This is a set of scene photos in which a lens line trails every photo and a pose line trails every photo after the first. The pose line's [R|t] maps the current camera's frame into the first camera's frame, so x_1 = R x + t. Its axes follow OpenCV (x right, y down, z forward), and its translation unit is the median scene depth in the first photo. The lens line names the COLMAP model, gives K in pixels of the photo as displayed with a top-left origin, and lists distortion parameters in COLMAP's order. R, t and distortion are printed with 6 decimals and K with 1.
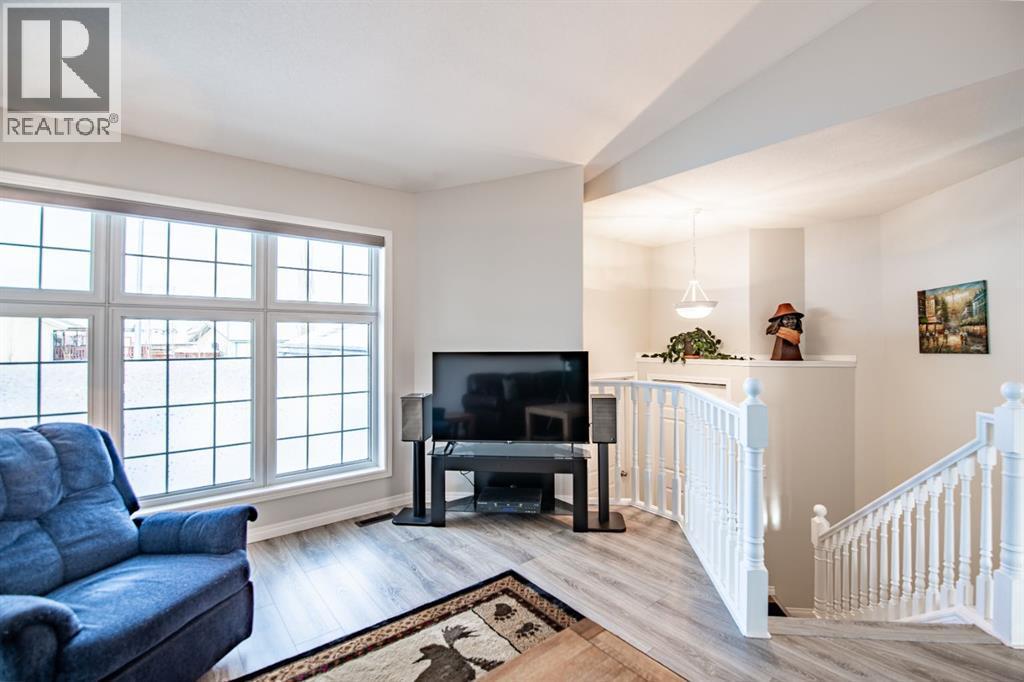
lens RADIAL K [[461.8, 0, 506.7], [0, 461.8, 339.5], [0, 0, 1]] dist [0.012469, -0.000174]
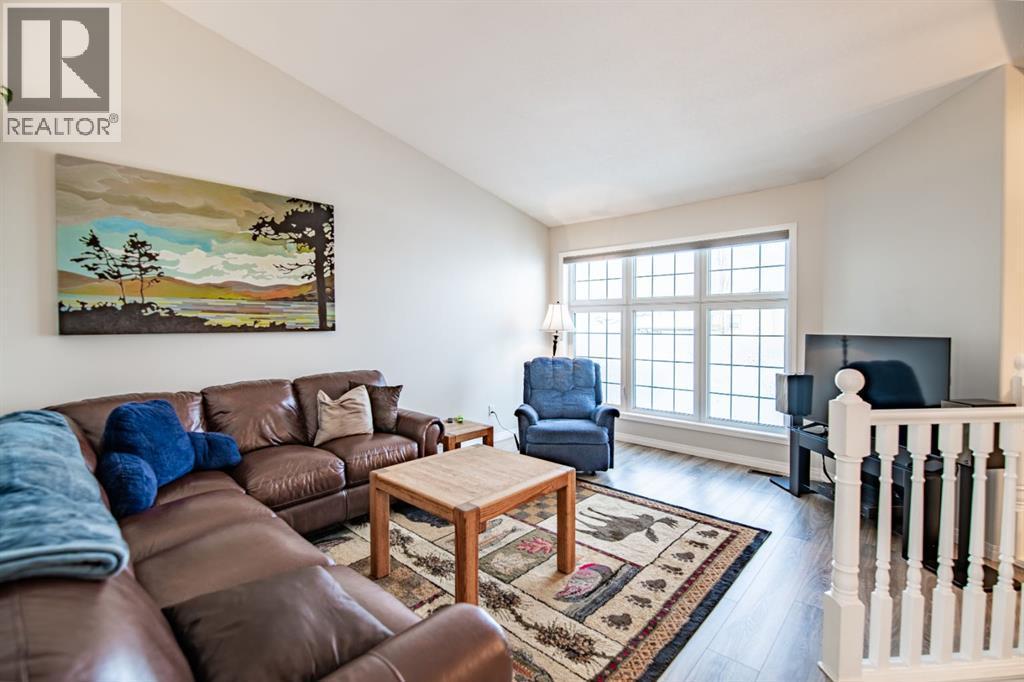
lens RADIAL K [[466.3, 0, 516.7], [0, 466.3, 339.0], [0, 0, 1]] dist [-0.001575, -0.004113]
pose [[0.156738, 0.036334, -0.986972, 0.848629], [0.001911, 0.999310, 0.037092, -0.003433], [0.987638, -0.007700, 0.156561, 0.196763]]
